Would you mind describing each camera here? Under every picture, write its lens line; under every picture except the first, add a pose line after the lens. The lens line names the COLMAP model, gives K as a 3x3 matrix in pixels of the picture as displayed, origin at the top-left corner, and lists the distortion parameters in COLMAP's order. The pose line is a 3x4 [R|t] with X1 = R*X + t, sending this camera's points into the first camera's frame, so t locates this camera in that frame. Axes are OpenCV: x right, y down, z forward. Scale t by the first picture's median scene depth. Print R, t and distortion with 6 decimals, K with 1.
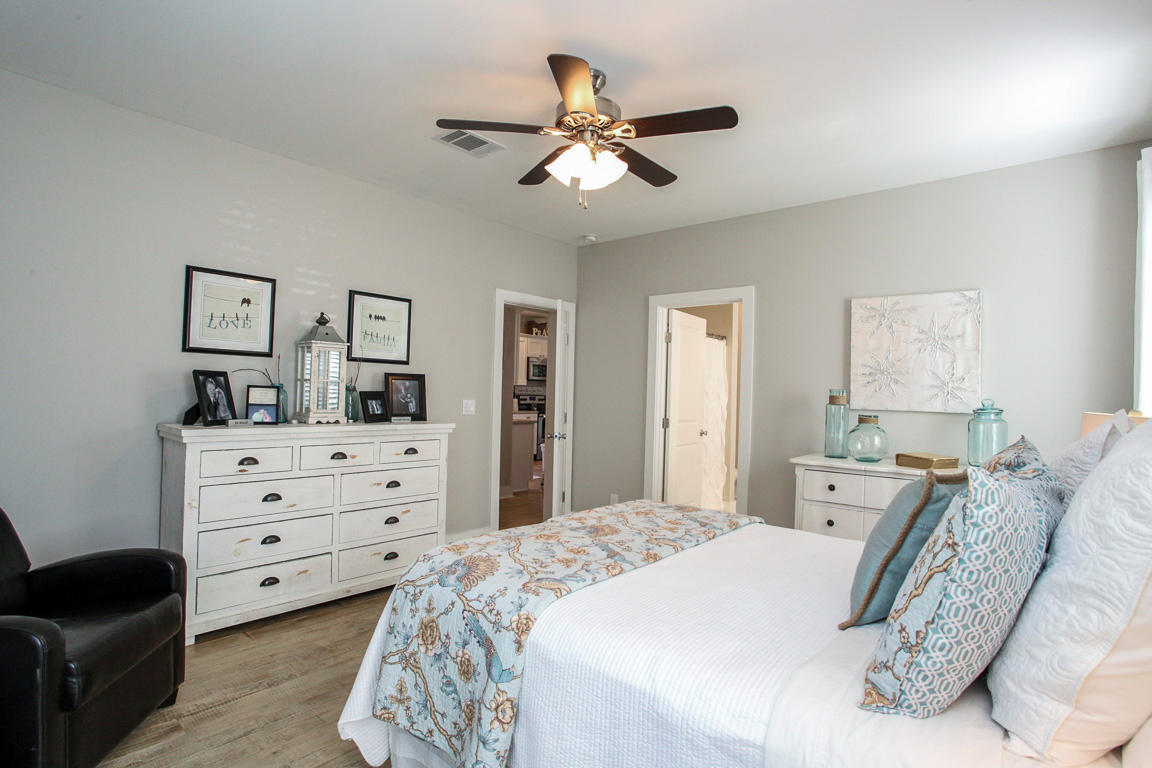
lens RADIAL K [[557.9, 0, 595.3], [0, 557.9, 383.1], [0, 0, 1]] dist [-0.063316, 0.022277]
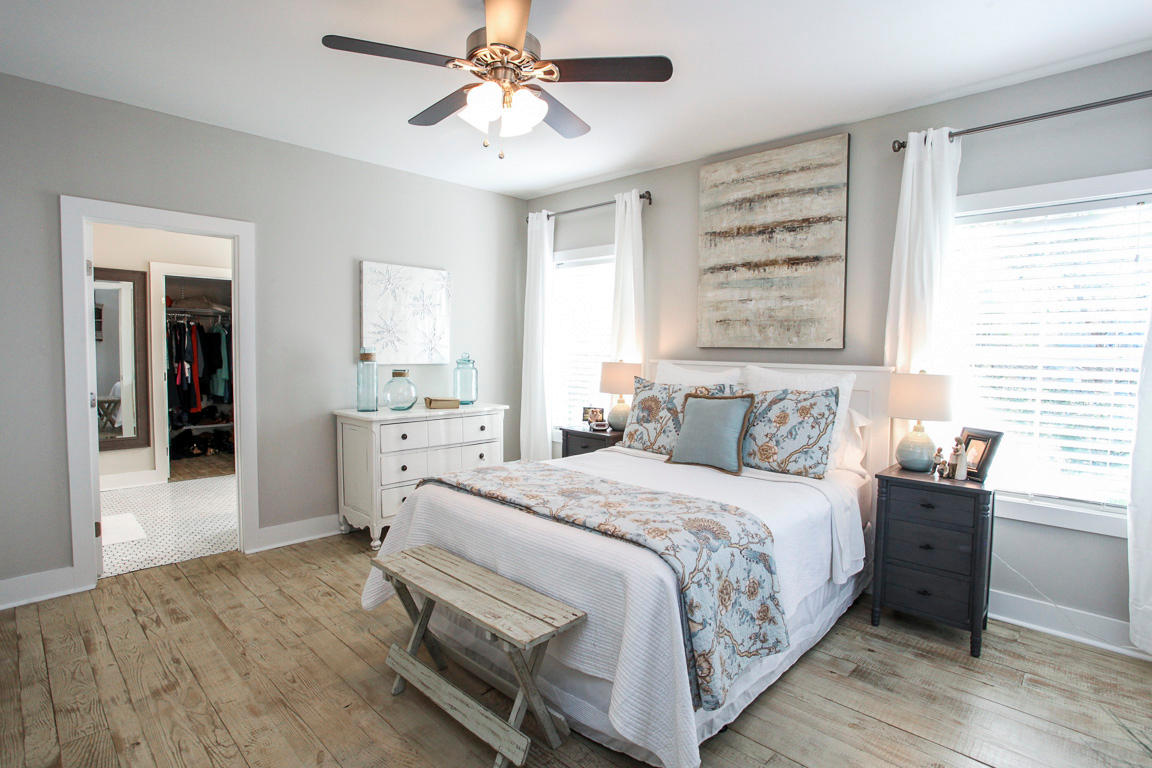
lens RADIAL K [[557.9, 0, 572.2], [0, 557.9, 382.0], [0, 0, 1]] dist [-0.063316, 0.022277]
pose [[0.089147, -0.085273, 0.992361, -1.131268], [-0.024316, 0.995845, 0.087756, -0.047351], [-0.995722, -0.031954, 0.086703, 0.993610]]
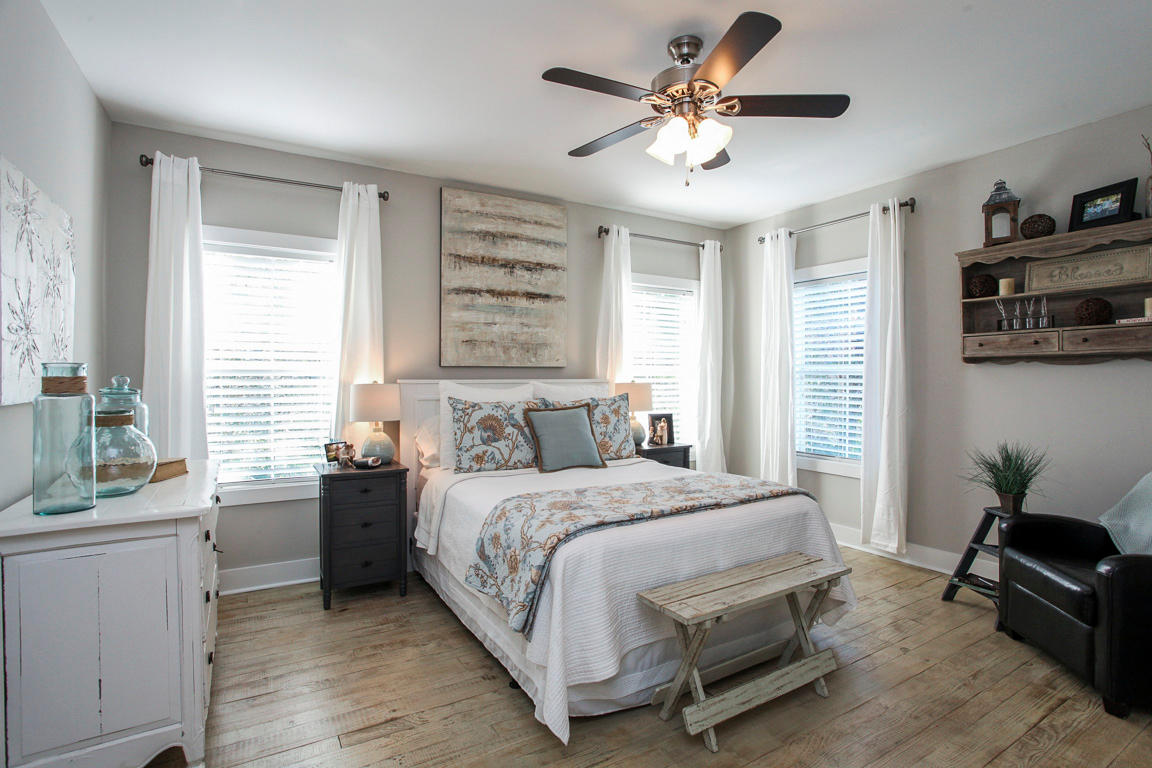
lens RADIAL K [[557.9, 0, 563.3], [0, 557.9, 381.0], [0, 0, 1]] dist [-0.063316, 0.022277]
pose [[-0.924576, -0.028903, 0.379900, -0.237911], [-0.028880, 0.999566, 0.005761, 0.022689], [-0.379901, -0.005645, -0.925010, 2.413146]]
